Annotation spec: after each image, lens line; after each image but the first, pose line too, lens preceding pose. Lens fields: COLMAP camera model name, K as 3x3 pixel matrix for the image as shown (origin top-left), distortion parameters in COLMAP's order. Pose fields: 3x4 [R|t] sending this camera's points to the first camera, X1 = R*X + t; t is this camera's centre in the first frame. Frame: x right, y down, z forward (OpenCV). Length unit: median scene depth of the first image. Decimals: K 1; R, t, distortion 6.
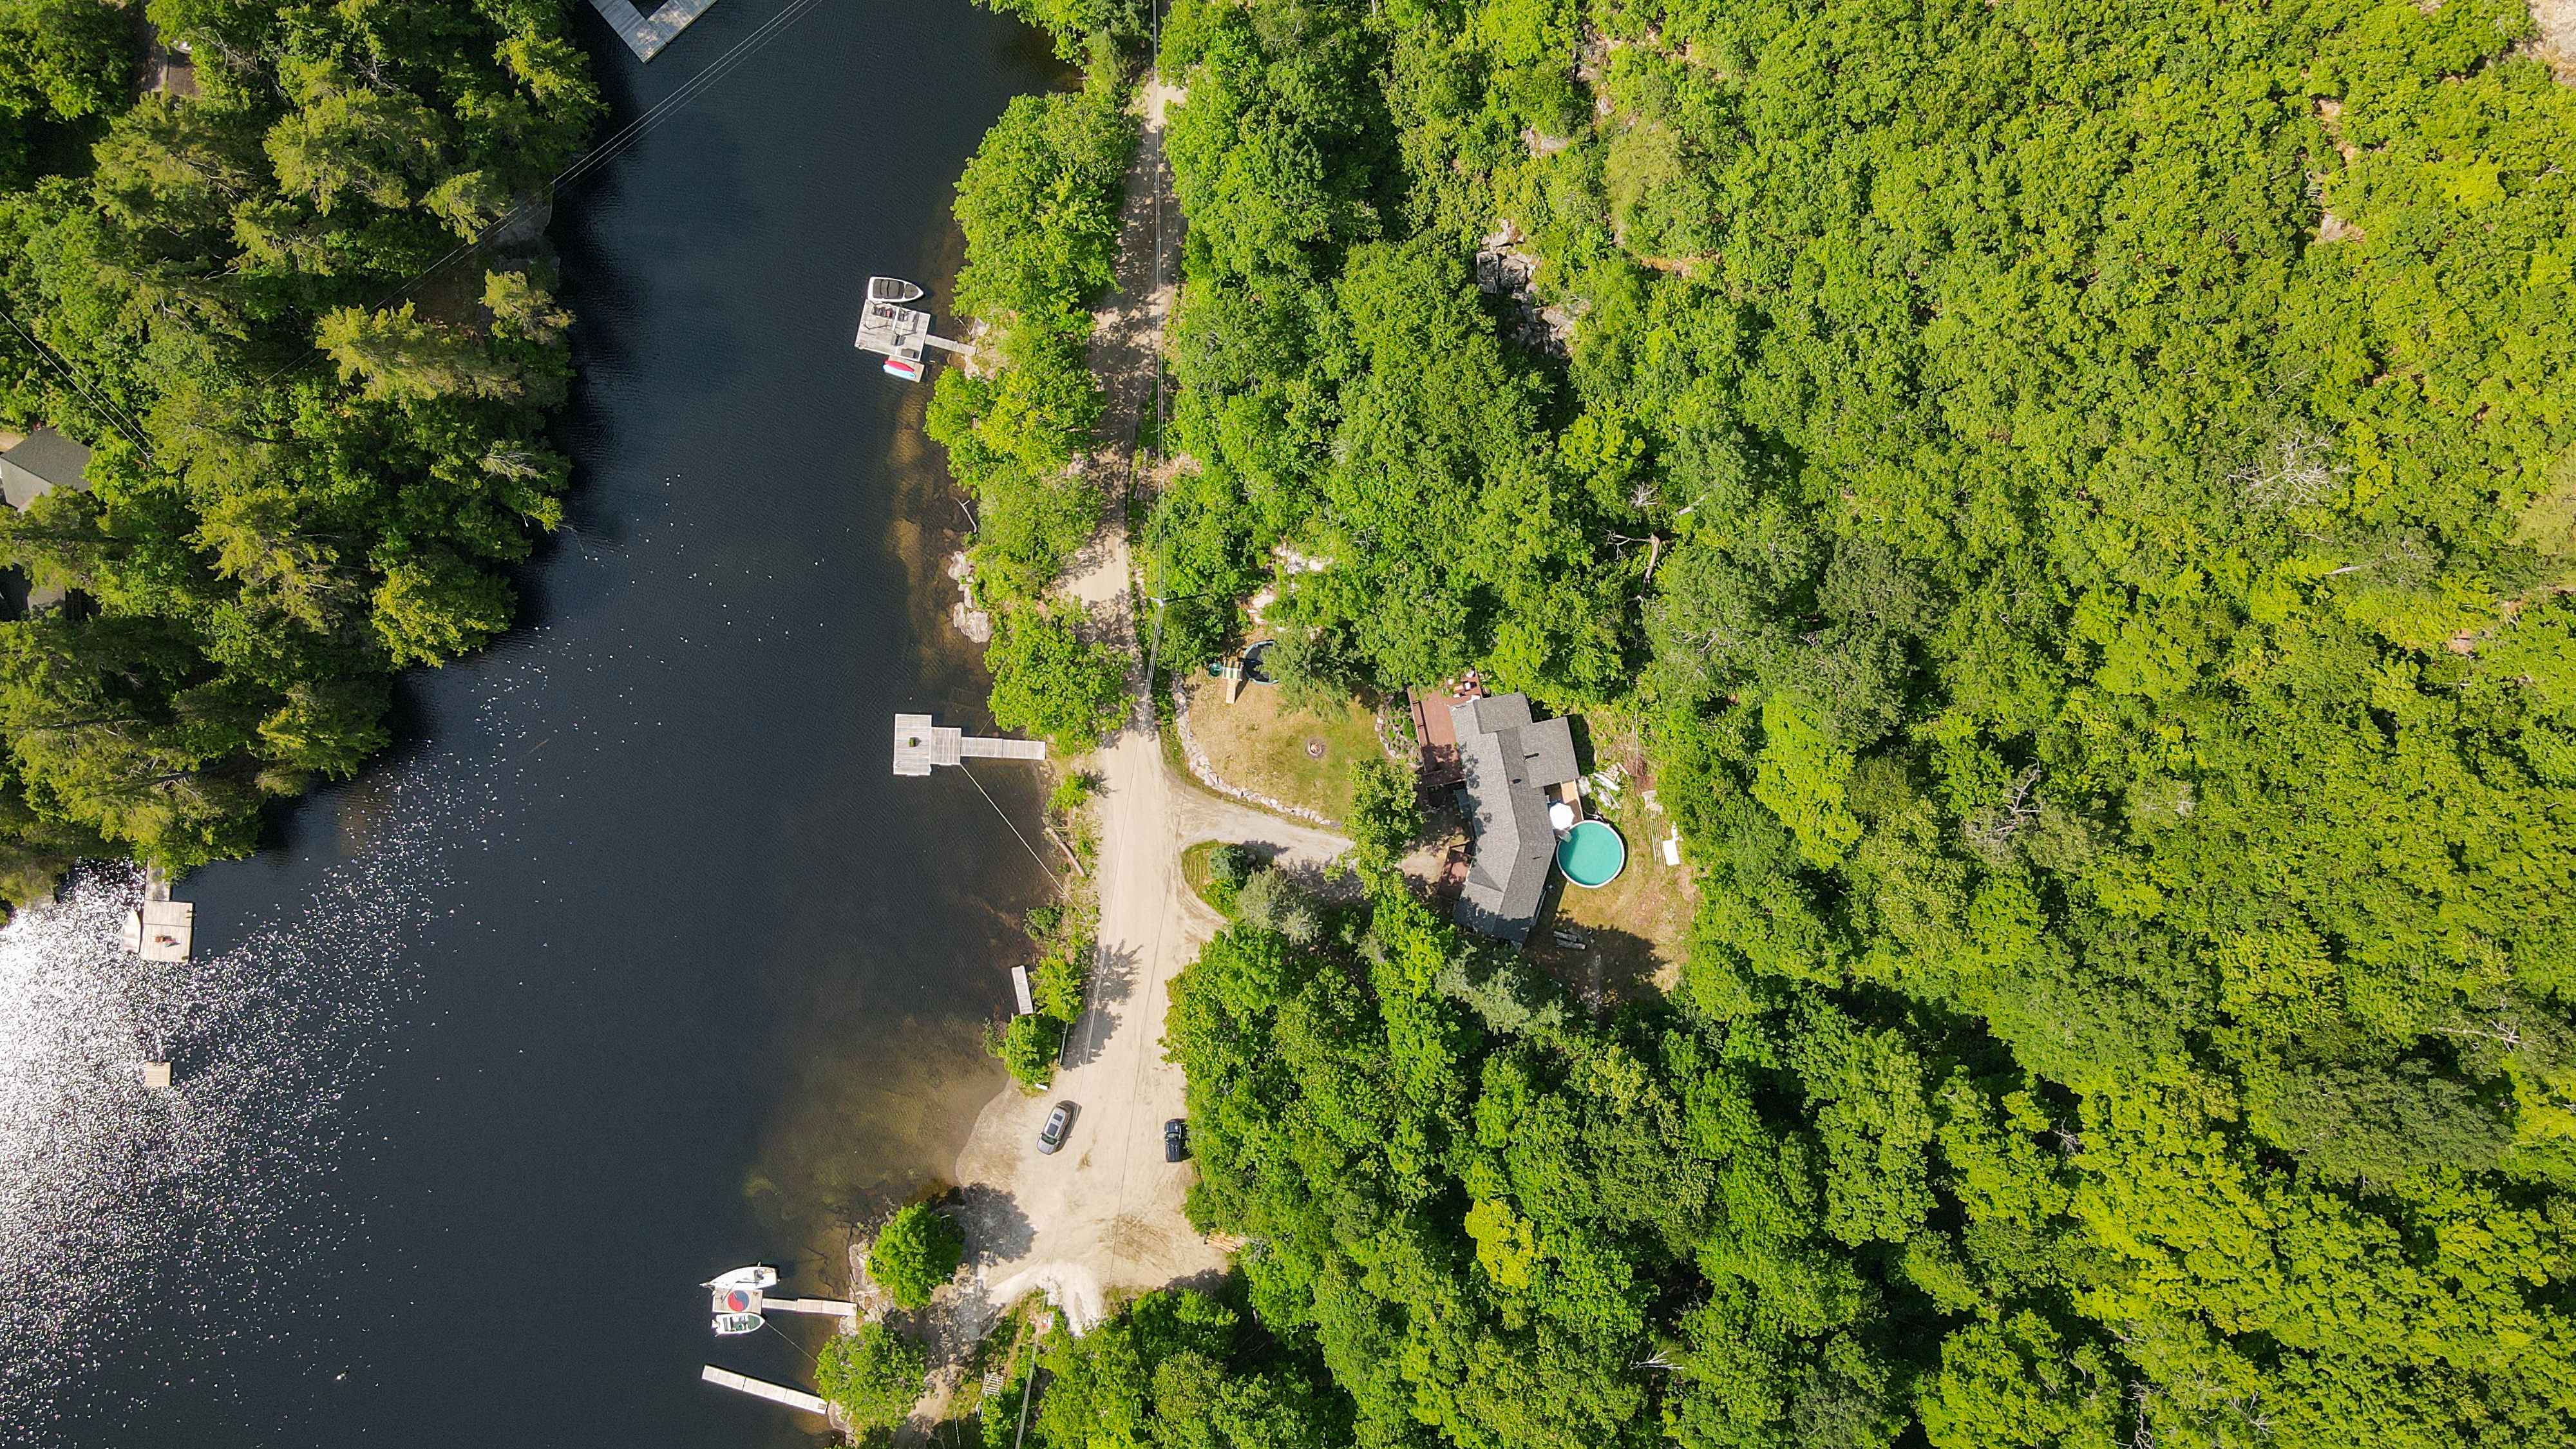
lens RADIAL K [[1933.6, 0, 1288.0], [0, 1933.6, 724.5], [0, 0, 1]] dist [-0.008546, 0.038066]
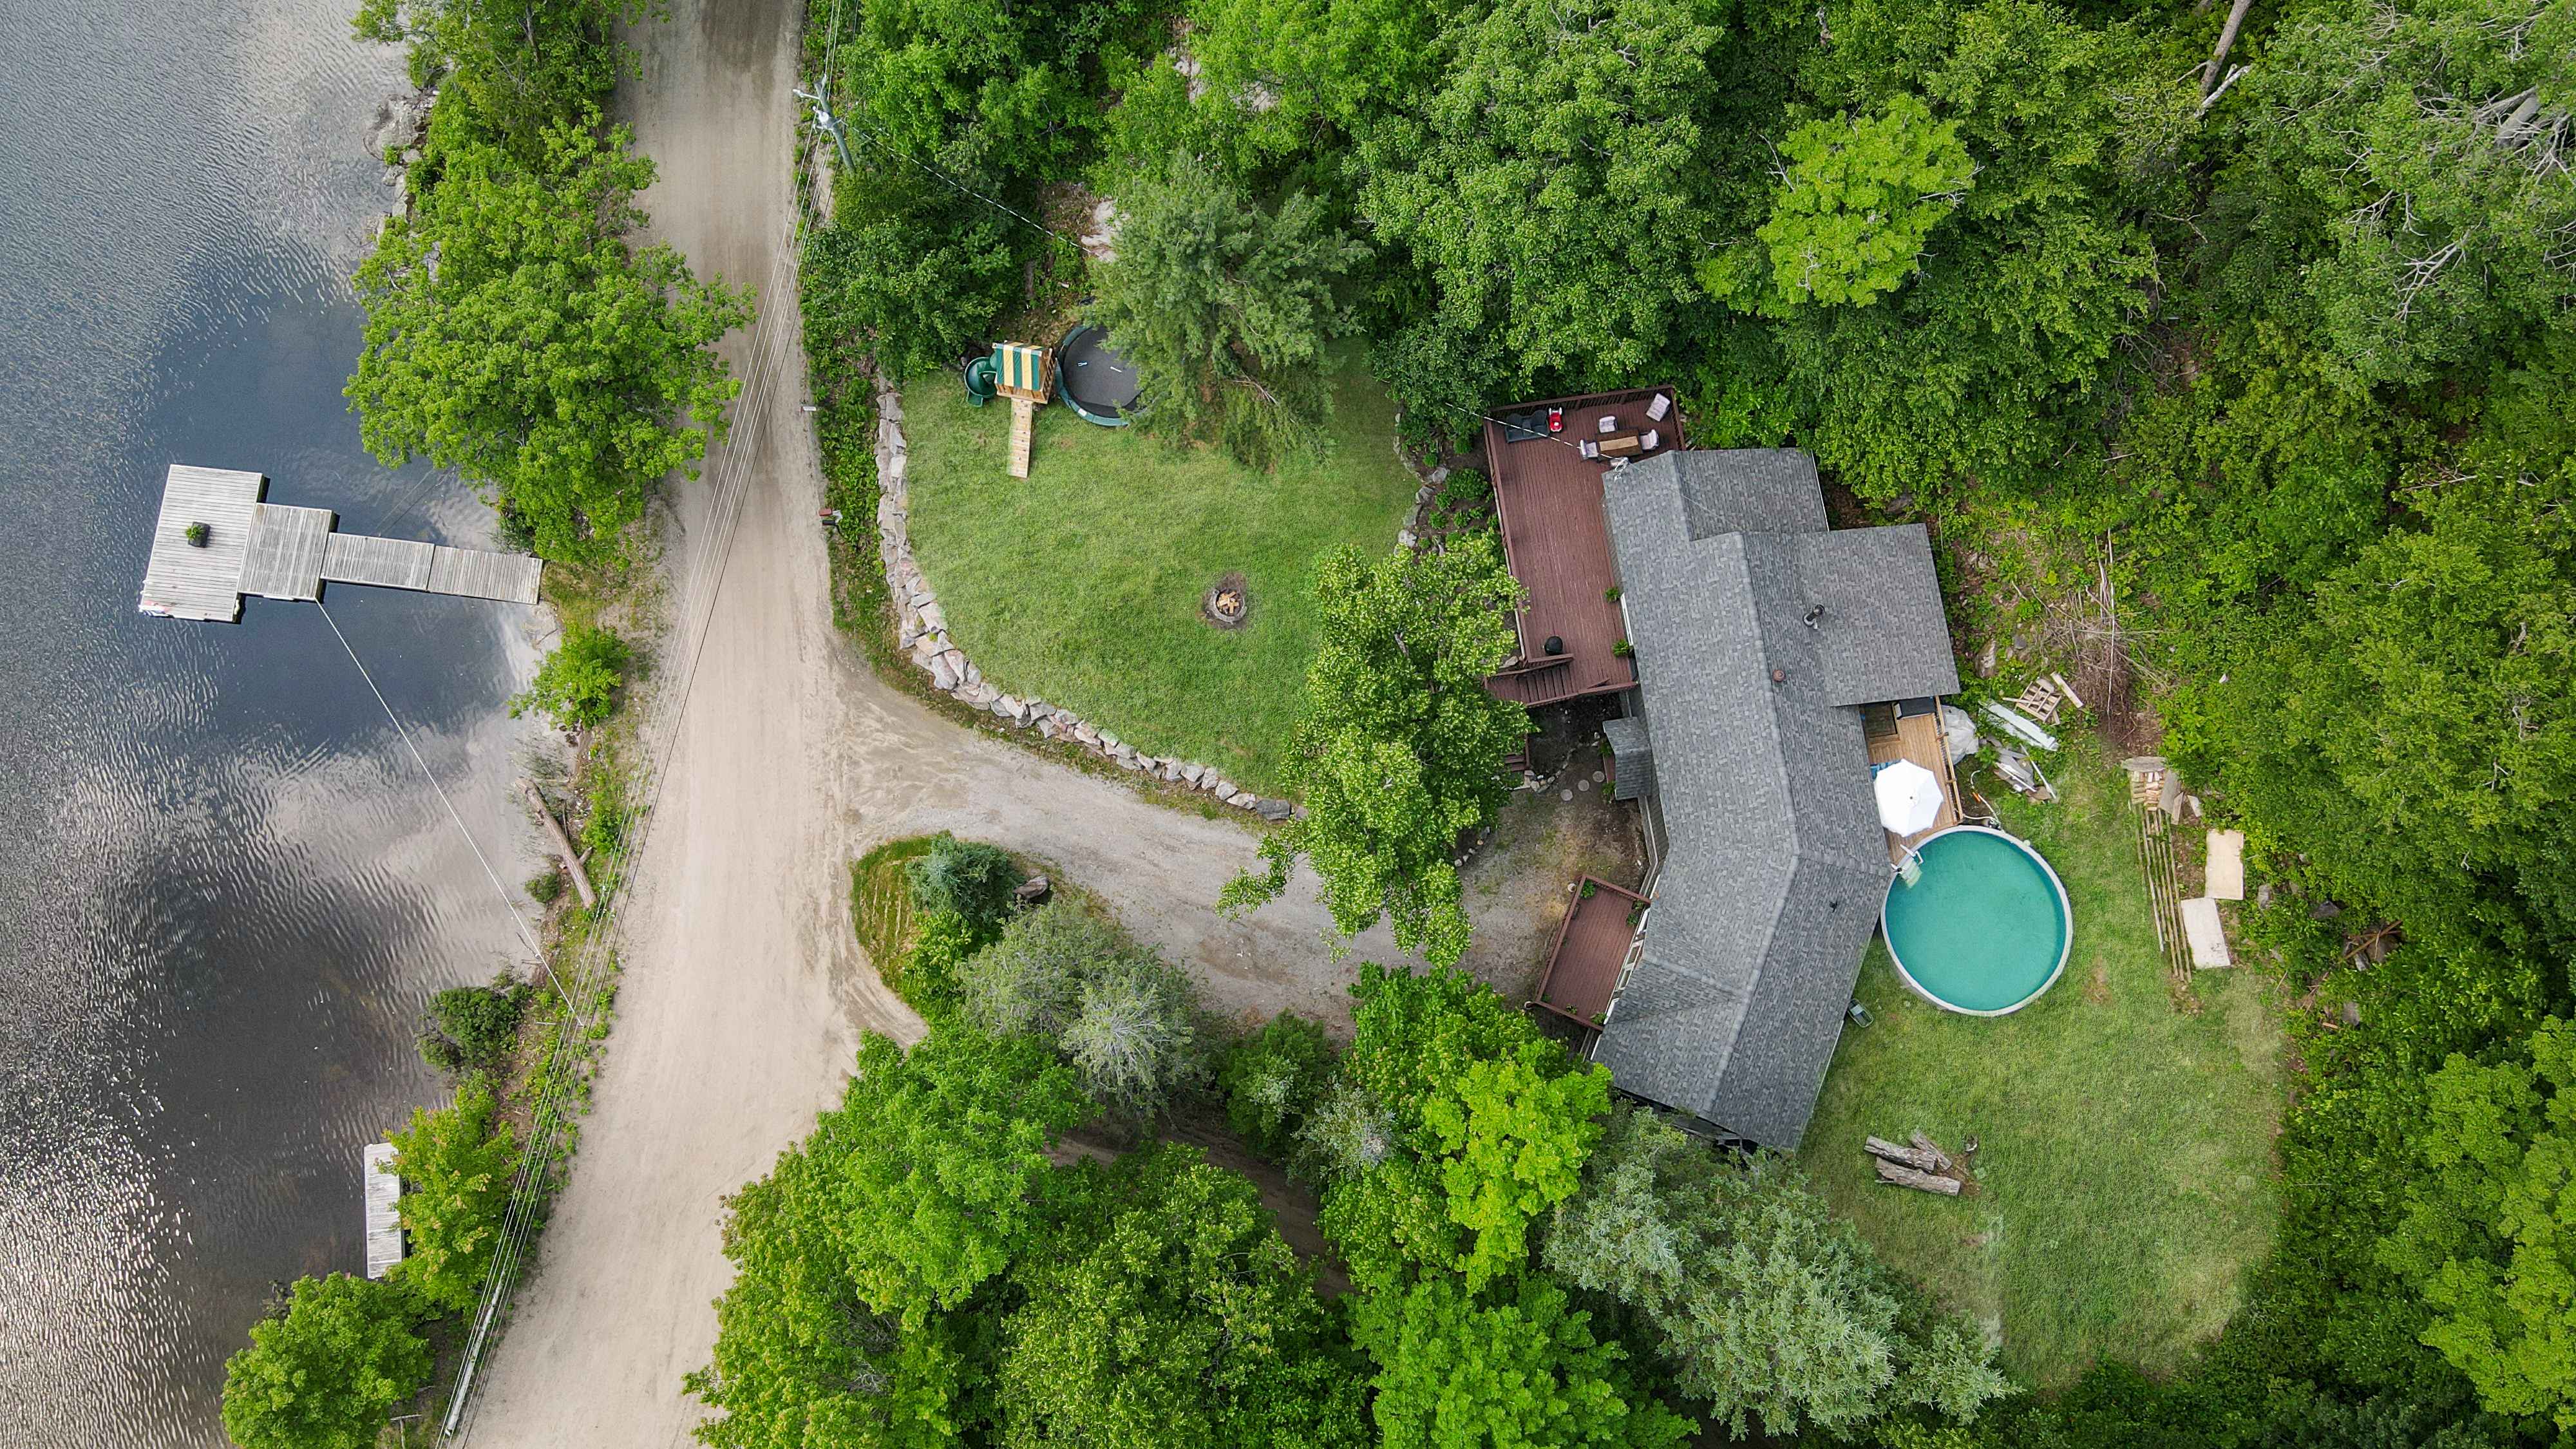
lens RADIAL K [[1933.6, 0, 1288.0], [0, 1933.6, 724.5], [0, 0, 1]] dist [-0.008546, 0.038066]
pose [[0.997525, 0.069853, -0.008034, 0.030616], [-0.070147, 0.980774, -0.182101, 0.105491], [-0.004841, 0.182214, 0.983247, 0.646237]]
